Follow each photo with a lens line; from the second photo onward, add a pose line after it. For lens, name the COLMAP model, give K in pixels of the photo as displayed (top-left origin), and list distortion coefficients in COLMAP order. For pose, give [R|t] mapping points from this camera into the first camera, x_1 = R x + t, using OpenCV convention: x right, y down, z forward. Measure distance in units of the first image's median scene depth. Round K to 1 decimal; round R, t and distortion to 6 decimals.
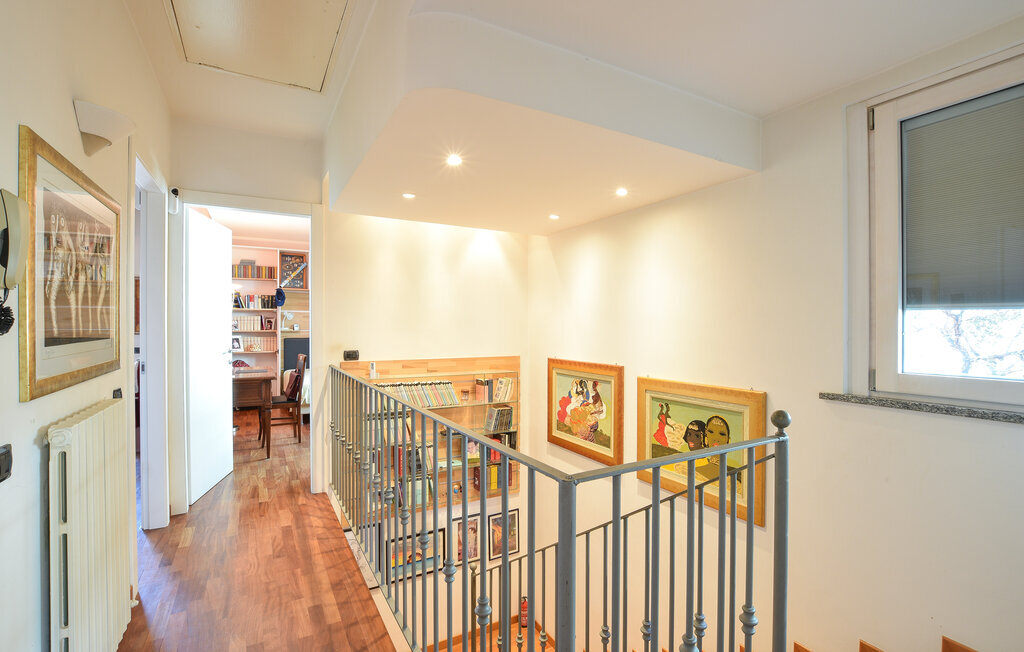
lens RADIAL K [[454.2, 0, 512.0], [0, 454.2, 326.0], [0, 0, 1]] dist [-0.048038, 0.000087]
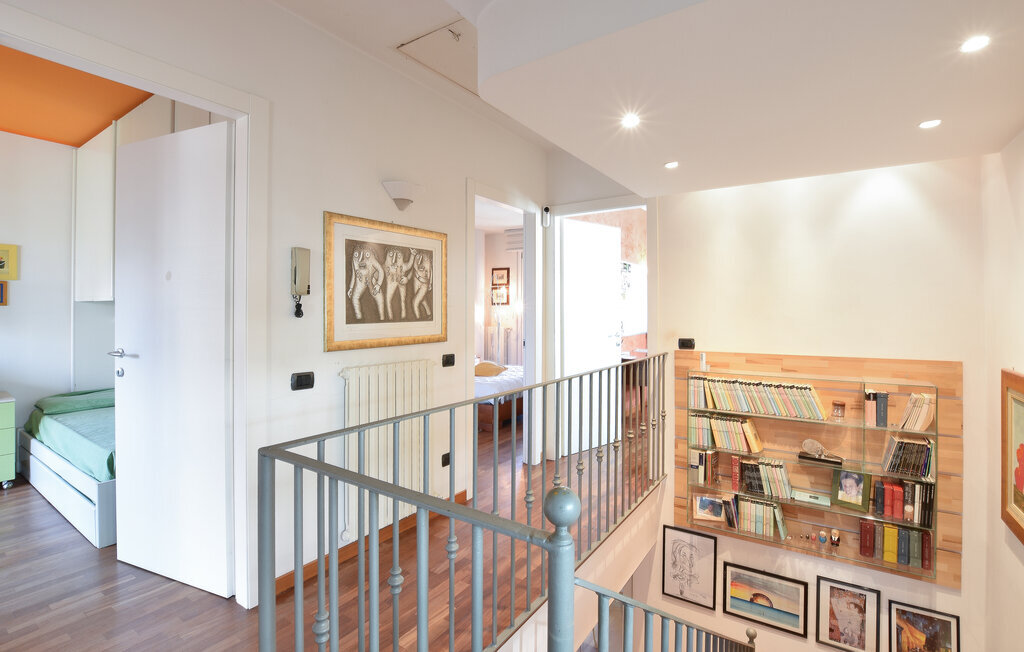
lens RADIAL K [[467.3, 0, 506.0], [0, 467.3, 308.6], [0, 0, 1]] dist [-0.025192, 0.000525]
pose [[0.447951, -0.009603, -0.894006, 0.312970], [0.001957, 0.999950, -0.009760, 0.000497], [0.894056, 0.002623, 0.447948, 0.211753]]
